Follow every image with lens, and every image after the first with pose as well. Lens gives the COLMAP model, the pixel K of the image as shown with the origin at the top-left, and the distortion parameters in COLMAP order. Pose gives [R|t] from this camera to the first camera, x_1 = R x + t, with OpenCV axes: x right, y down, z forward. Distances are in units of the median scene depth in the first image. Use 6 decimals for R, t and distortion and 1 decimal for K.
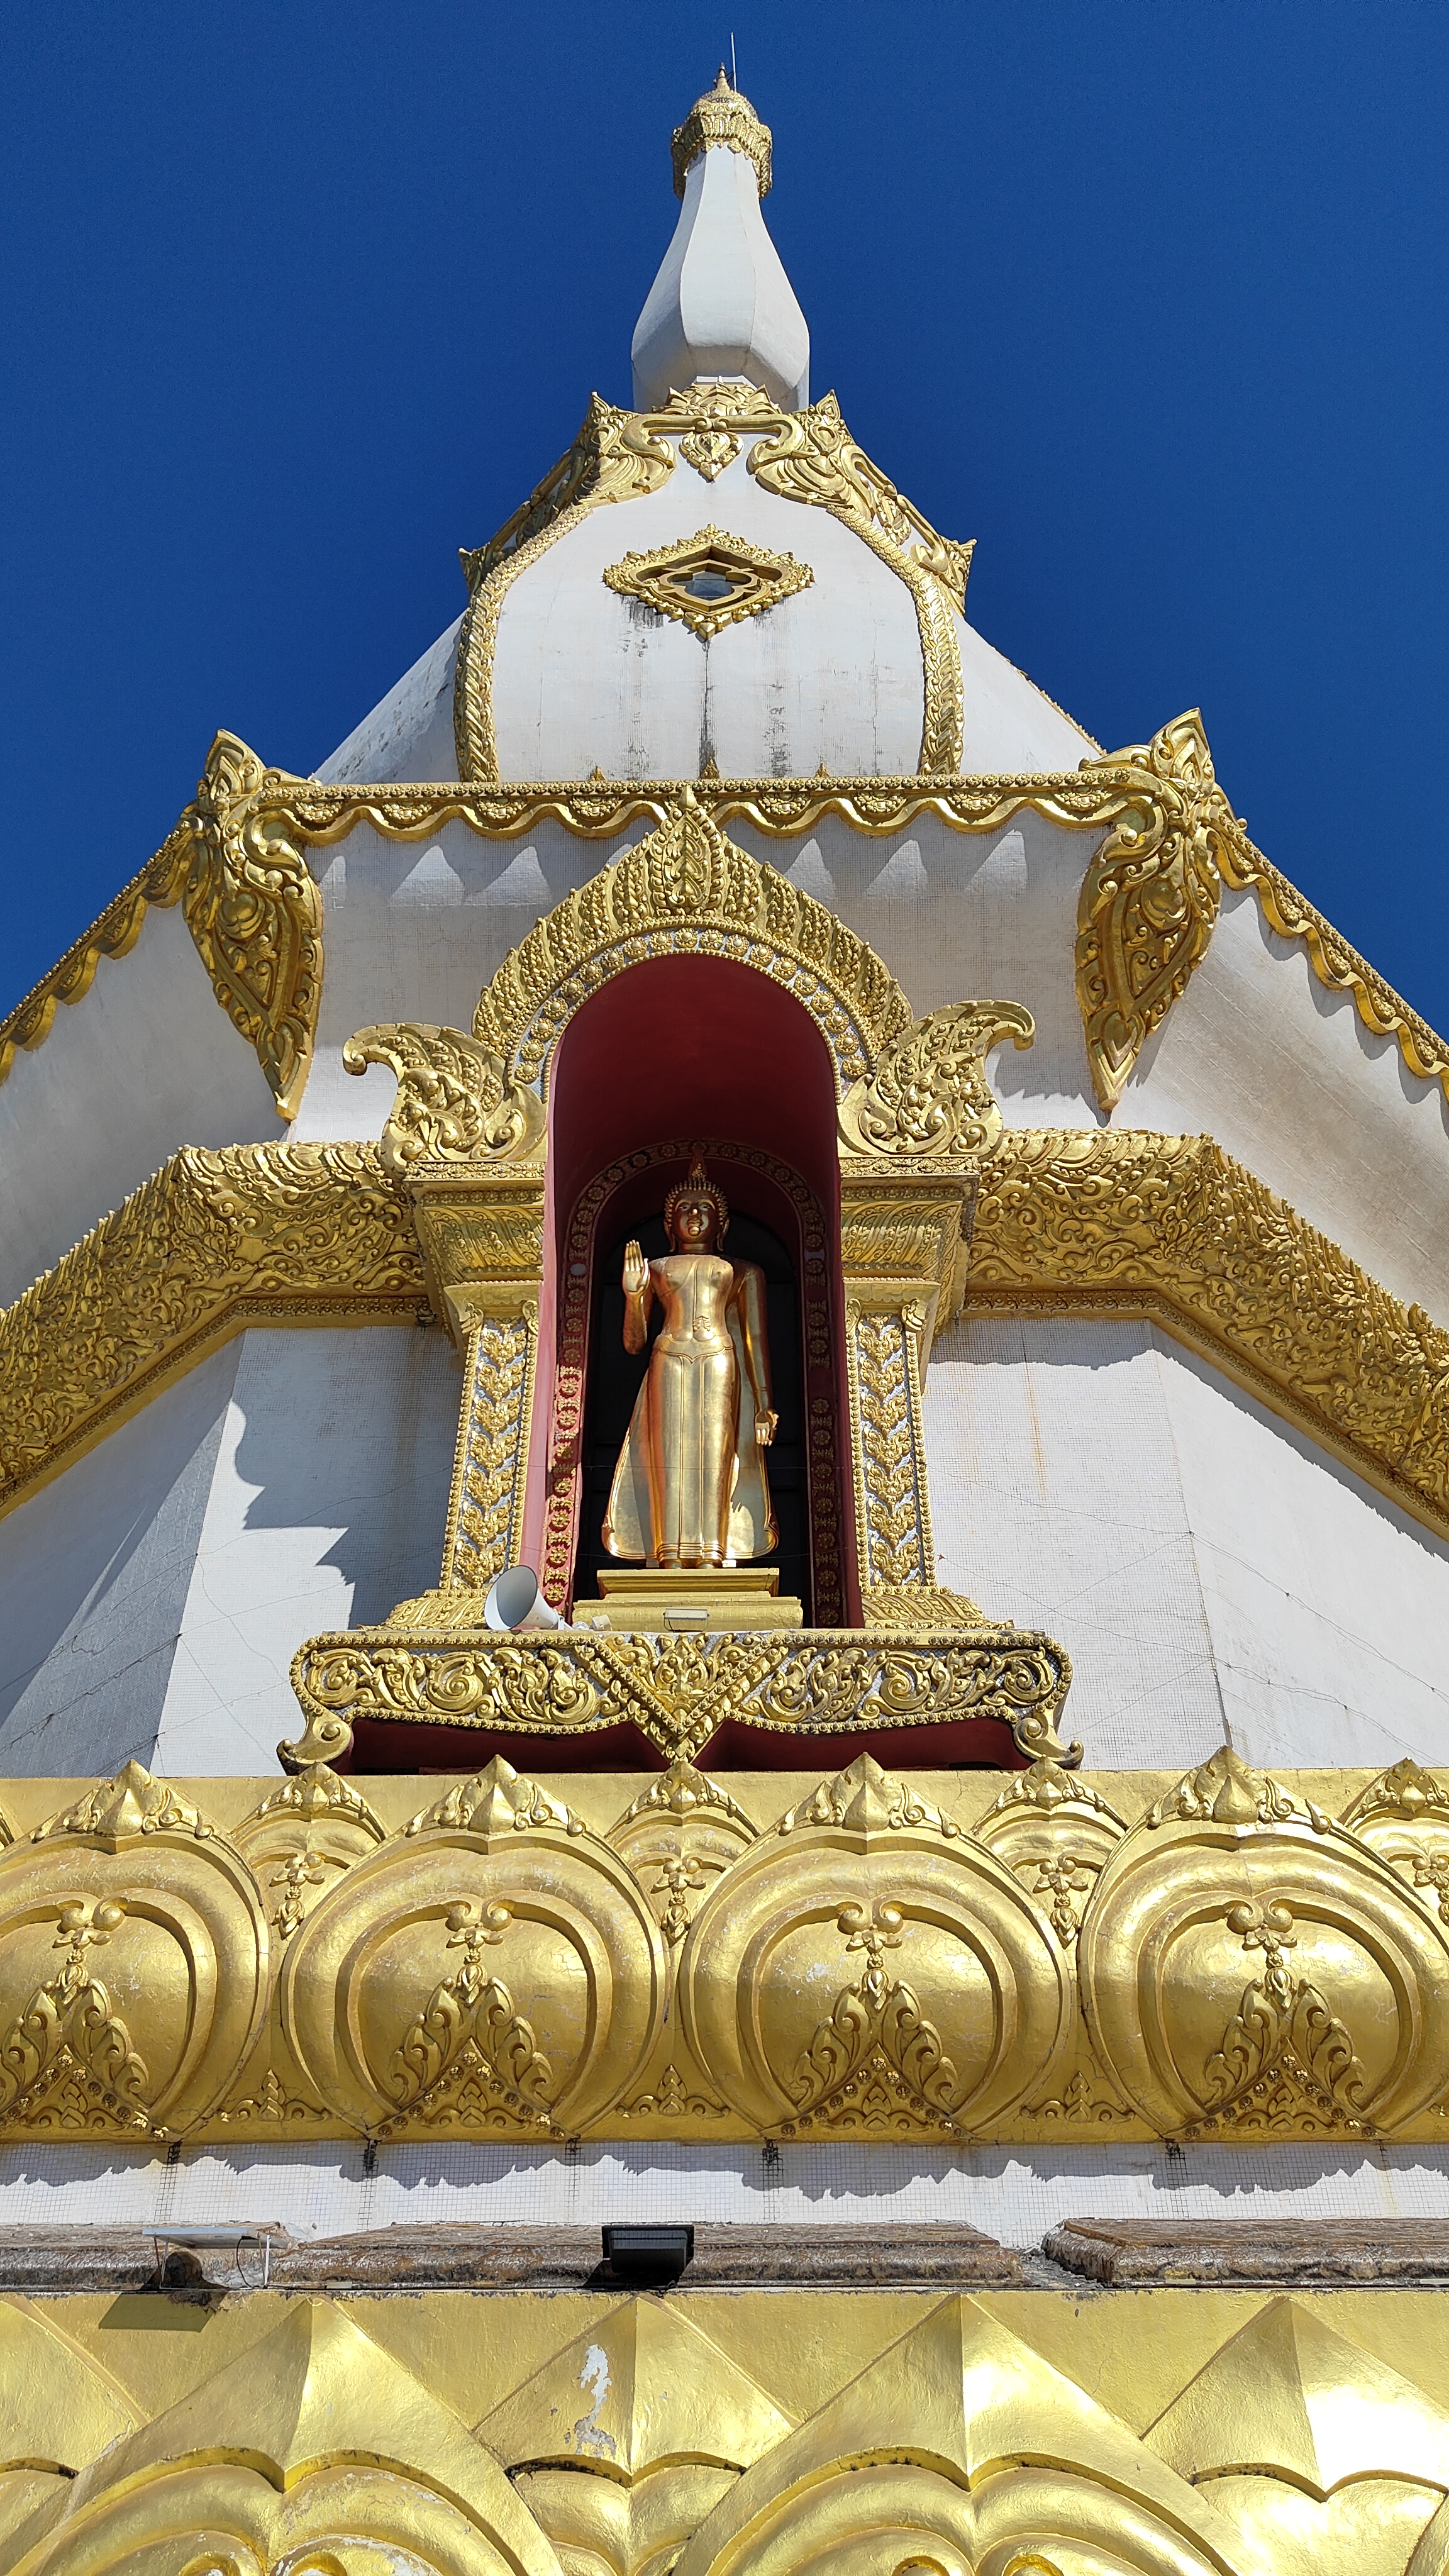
lens RADIAL K [[1829.5, 0, 724.5], [0, 1829.5, 1288.0], [0, 0, 1]] dist [0.050898, 0.000425]
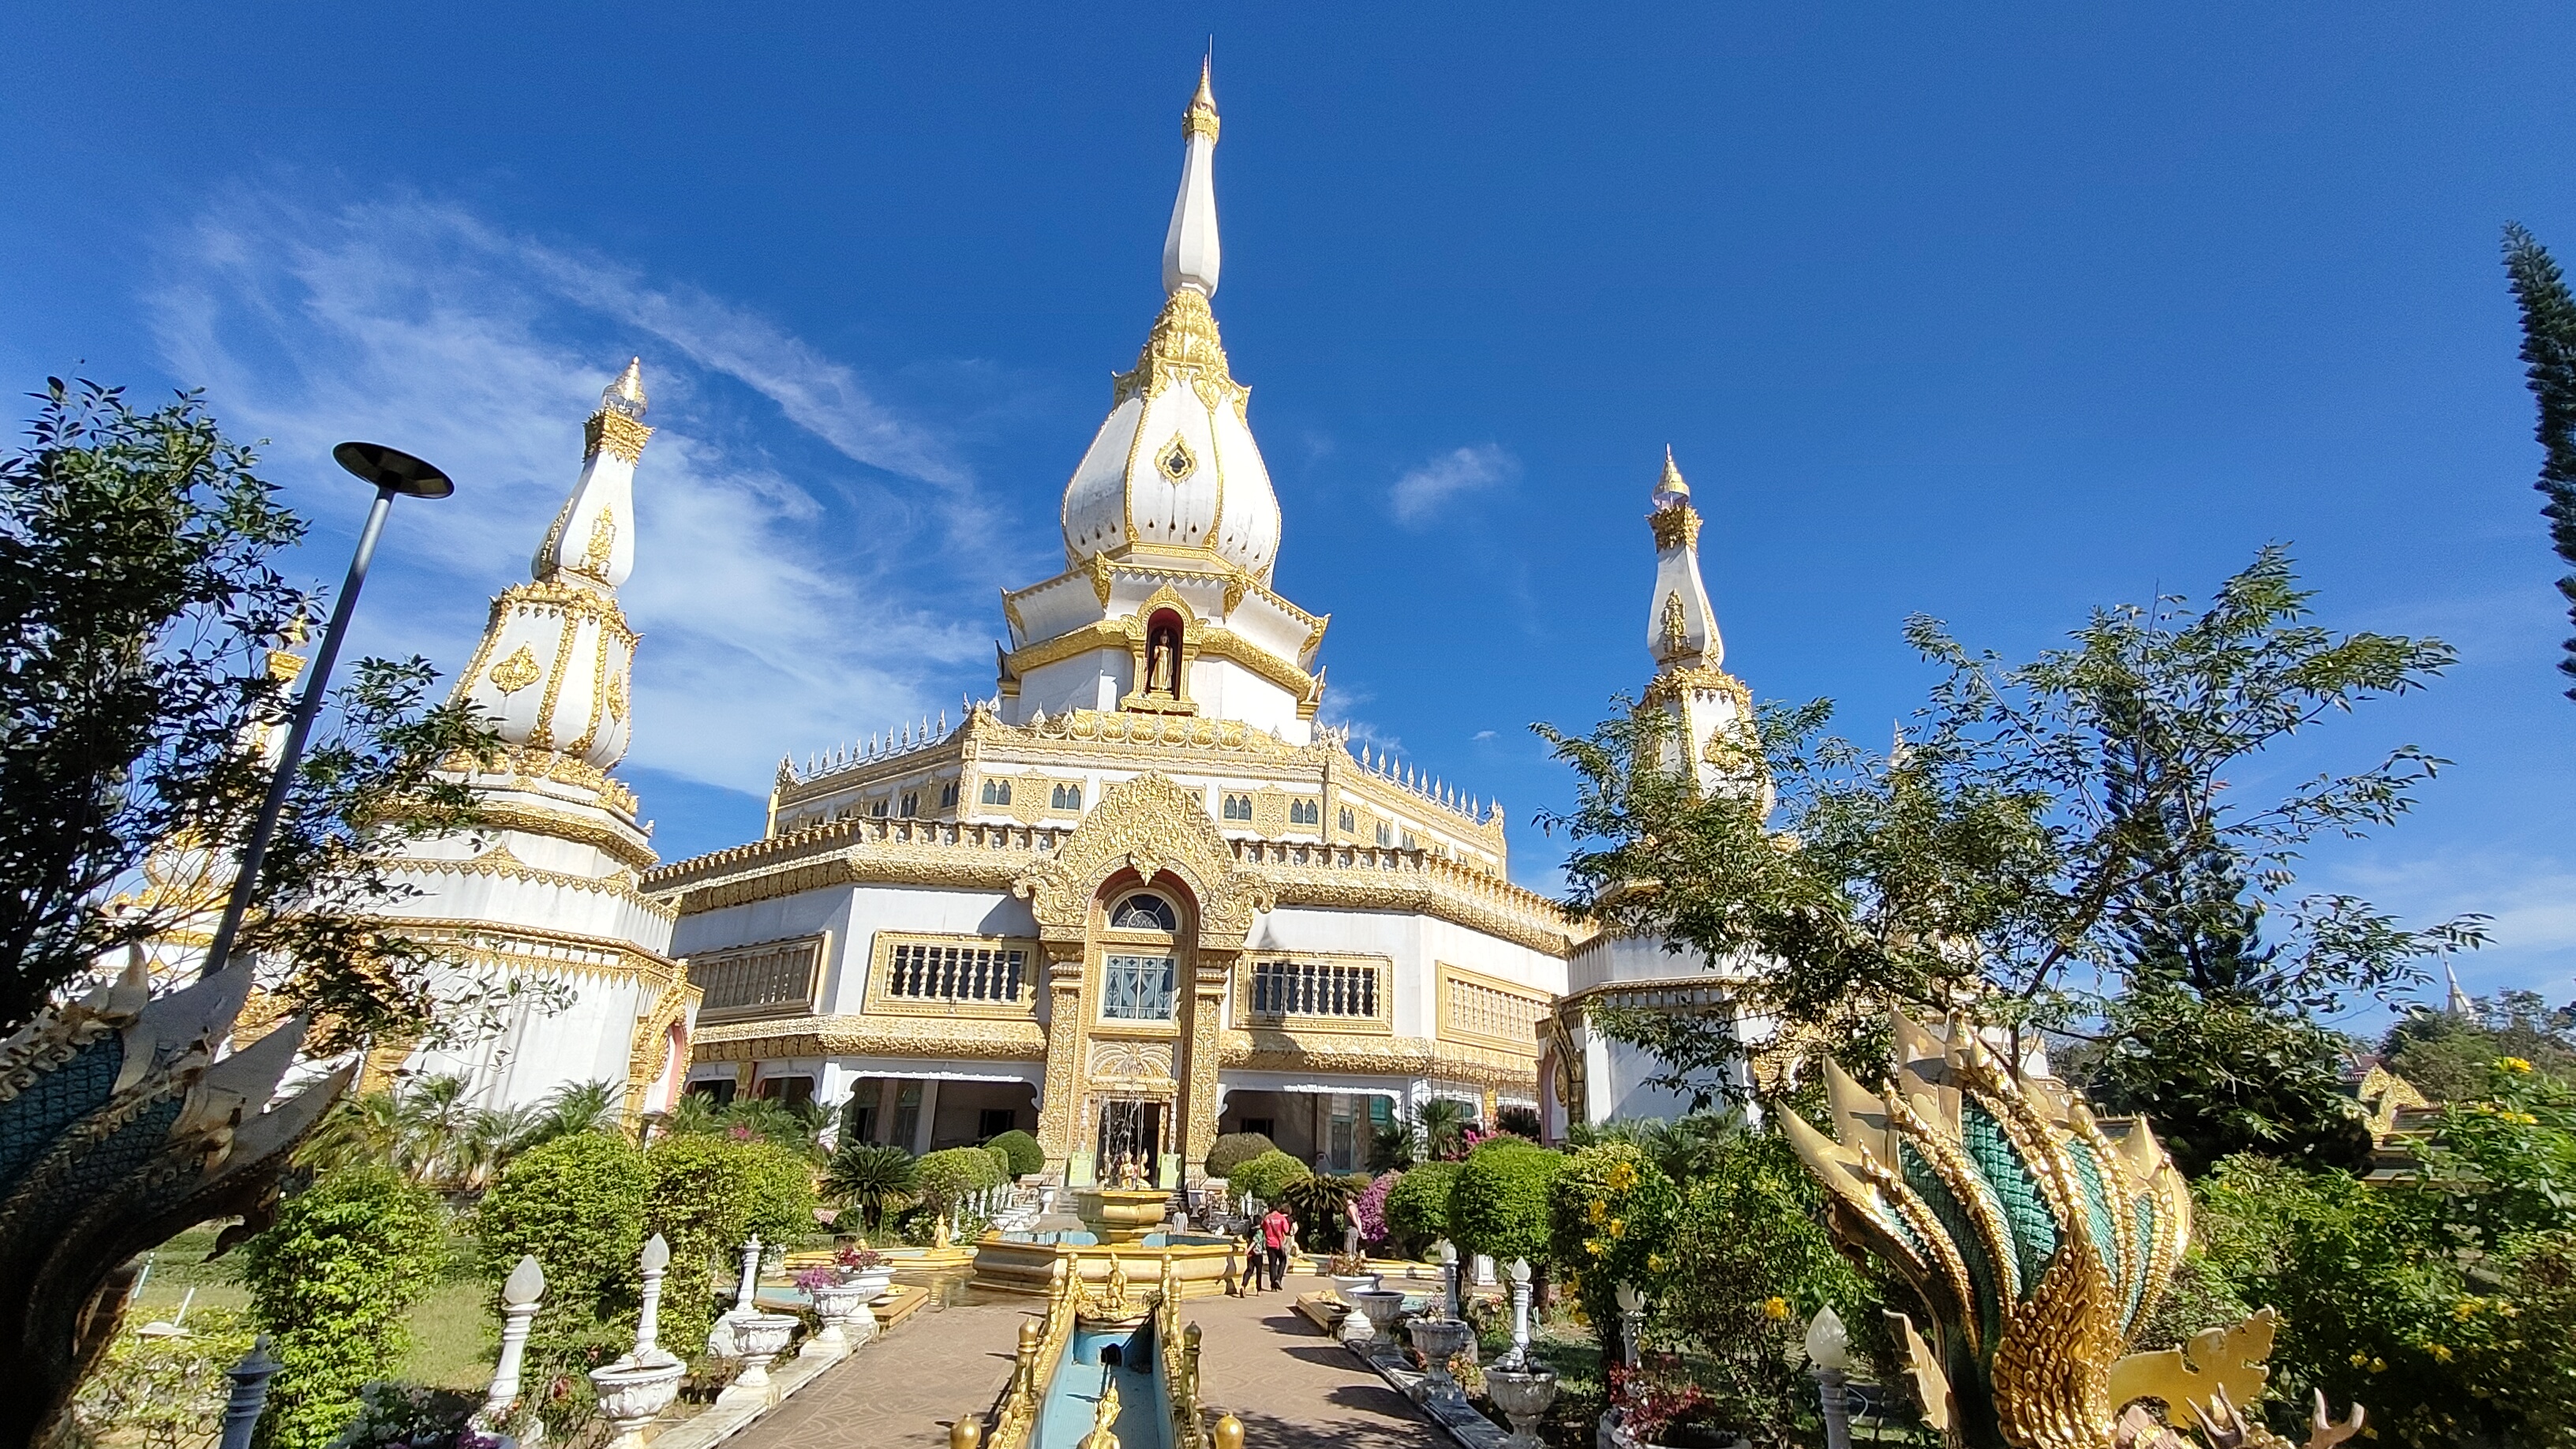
lens RADIAL K [[1217.7, 0, 1288.0], [0, 1217.7, 724.5], [0, 0, 1]] dist [0.000075, -0.000002]
pose [[0.990637, 0.073183, 0.115253, -0.065002], [-0.104508, 0.949687, 0.295250, -1.262508], [-0.087847, -0.304530, 0.948443, -3.949265]]
